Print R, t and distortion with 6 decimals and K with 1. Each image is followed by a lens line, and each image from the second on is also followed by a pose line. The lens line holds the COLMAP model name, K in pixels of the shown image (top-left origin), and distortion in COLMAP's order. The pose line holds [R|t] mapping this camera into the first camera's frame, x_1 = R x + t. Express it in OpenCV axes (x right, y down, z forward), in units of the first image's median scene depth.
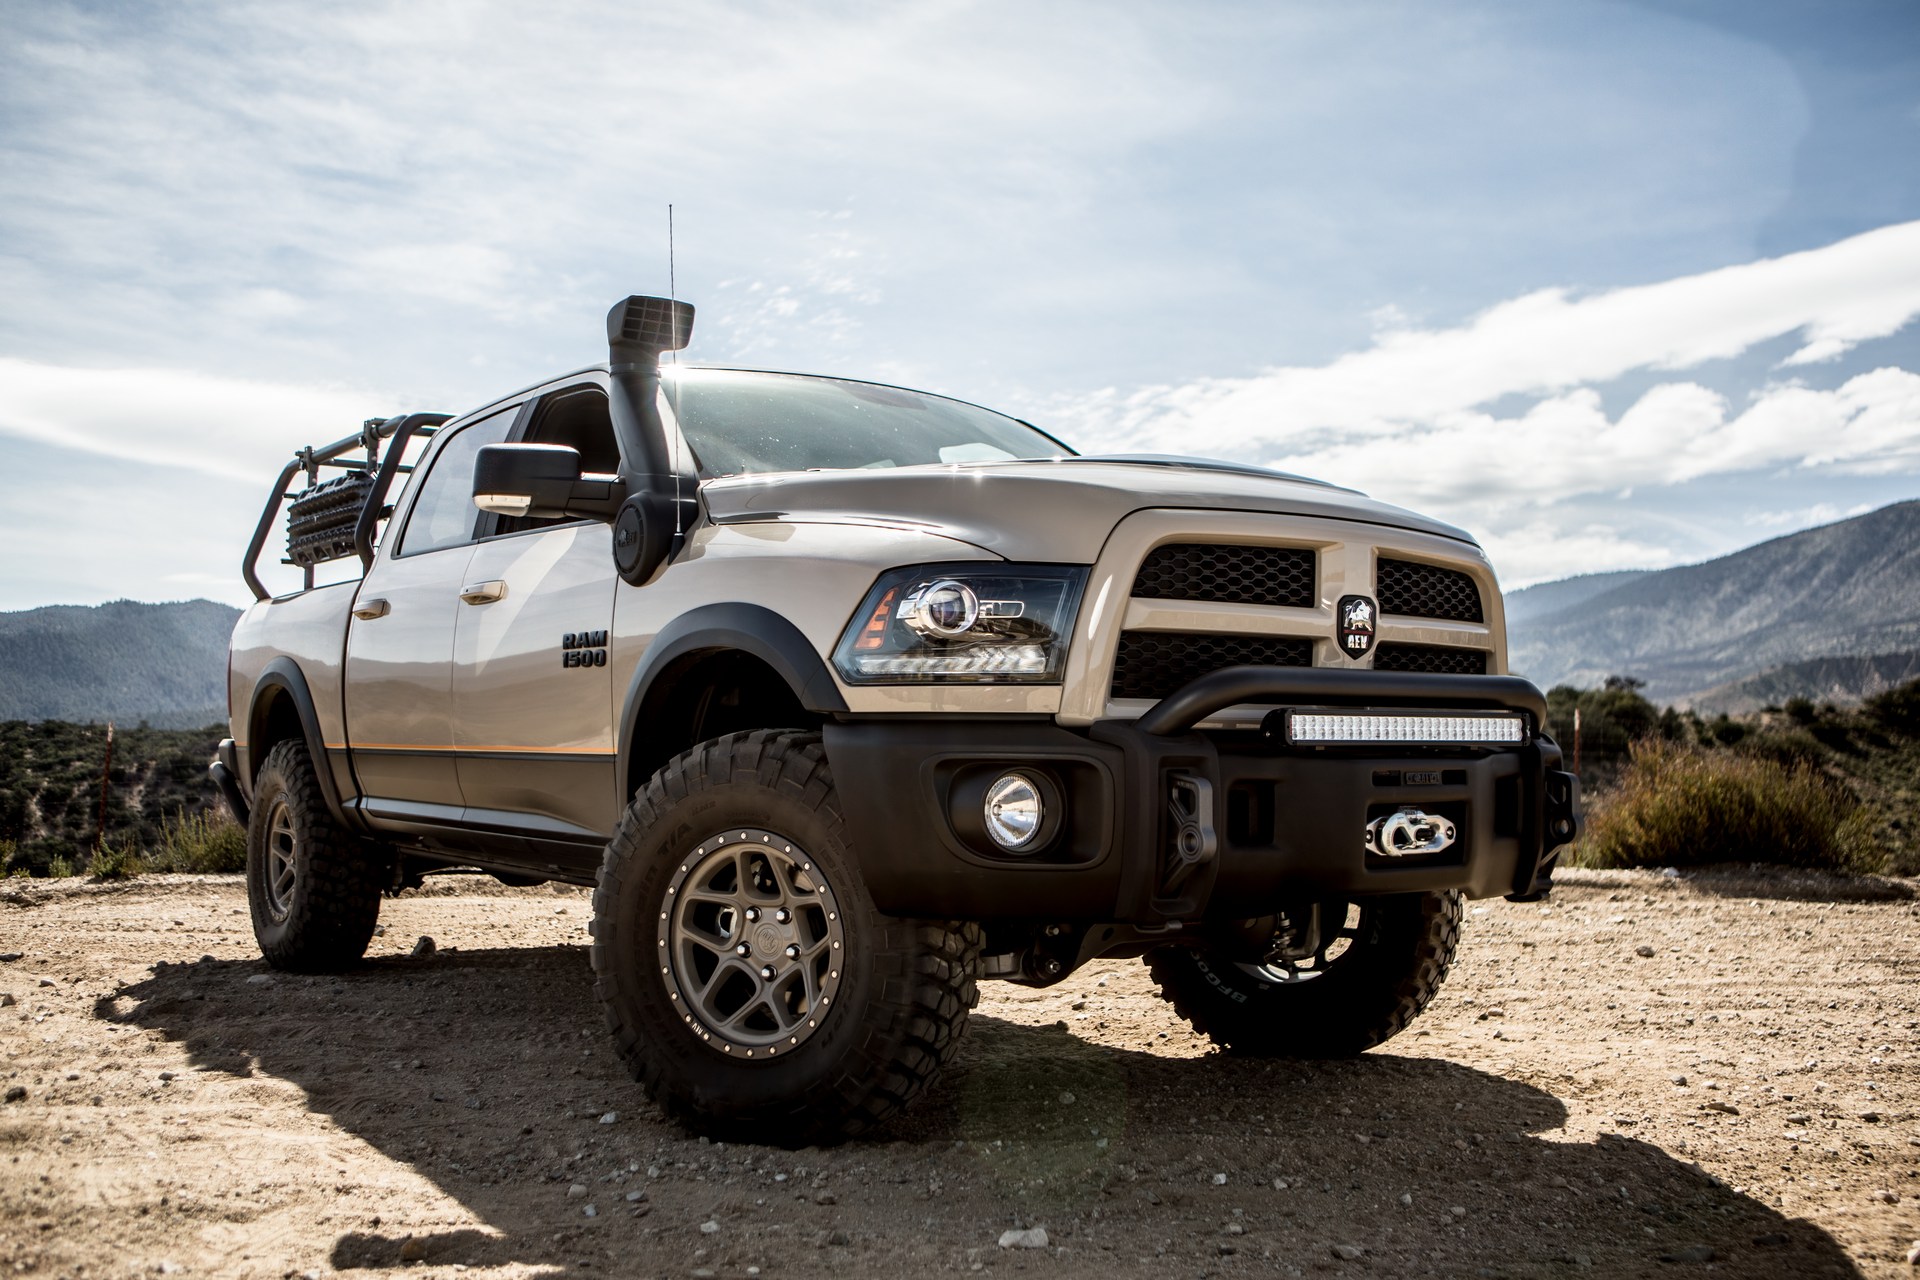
lens RADIAL K [[1753.9, 0, 939.8], [0, 1753.9, 648.7], [0, 0, 1]] dist [-0.039894, 0.000000]
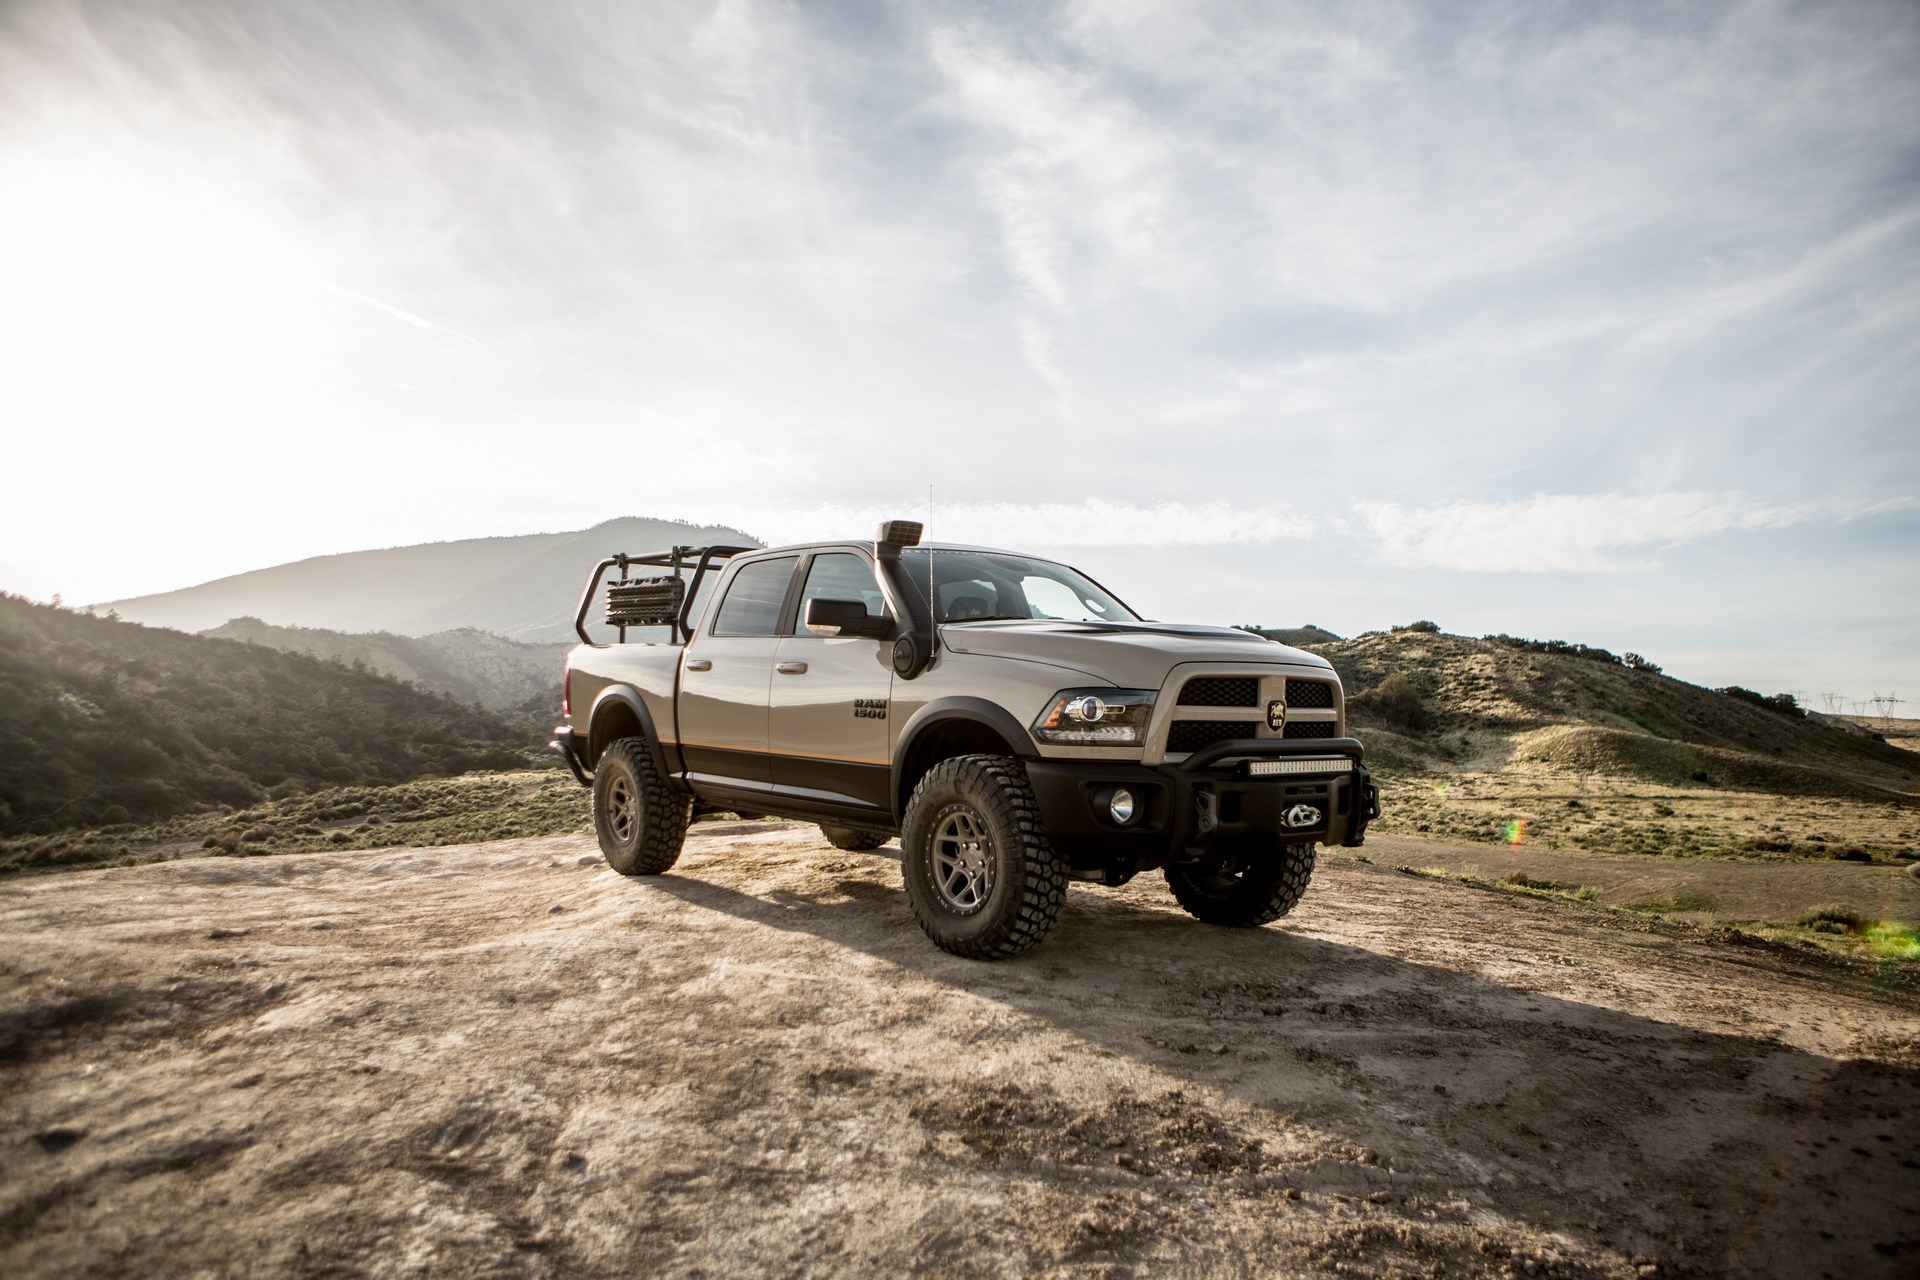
lens RADIAL K [[1333.4, 0, 946.5], [0, 1333.4, 645.3], [0, 0, 1]] dist [-0.093533, 0.071073]
pose [[0.998403, 0.022041, 0.052020, -0.232650], [-0.023234, 0.999478, 0.022448, -0.122585], [-0.051498, -0.023621, 0.998394, -0.534443]]
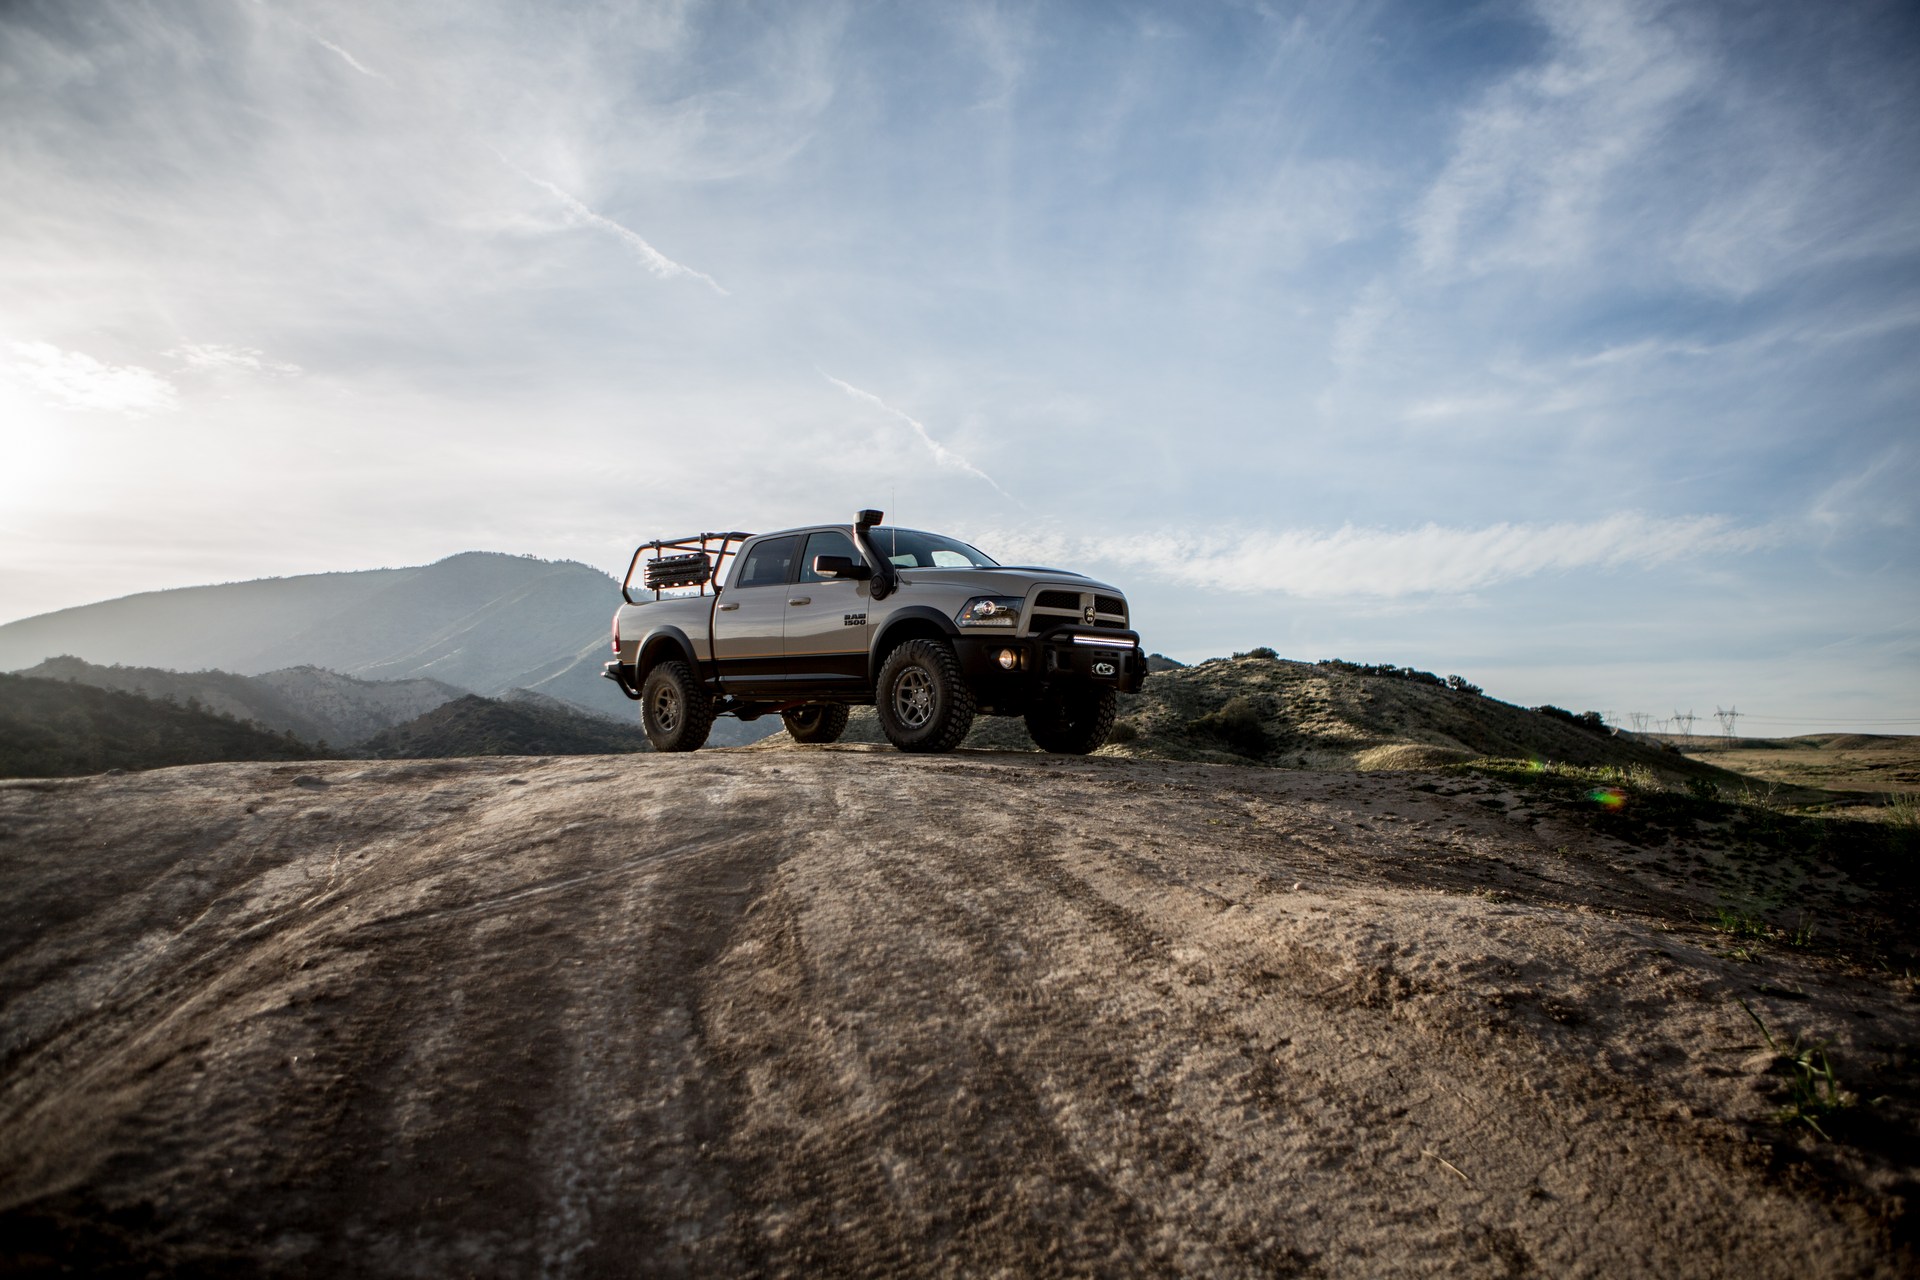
lens RADIAL K [[1333.4, 0, 946.8], [0, 1333.4, 648.5], [0, 0, 1]] dist [-0.093533, 0.071073]
pose [[0.986755, 0.013707, 0.161635, -0.510210], [-0.013435, 0.999906, -0.002773, 0.068815], [-0.161658, 0.000564, 0.986847, -1.716485]]
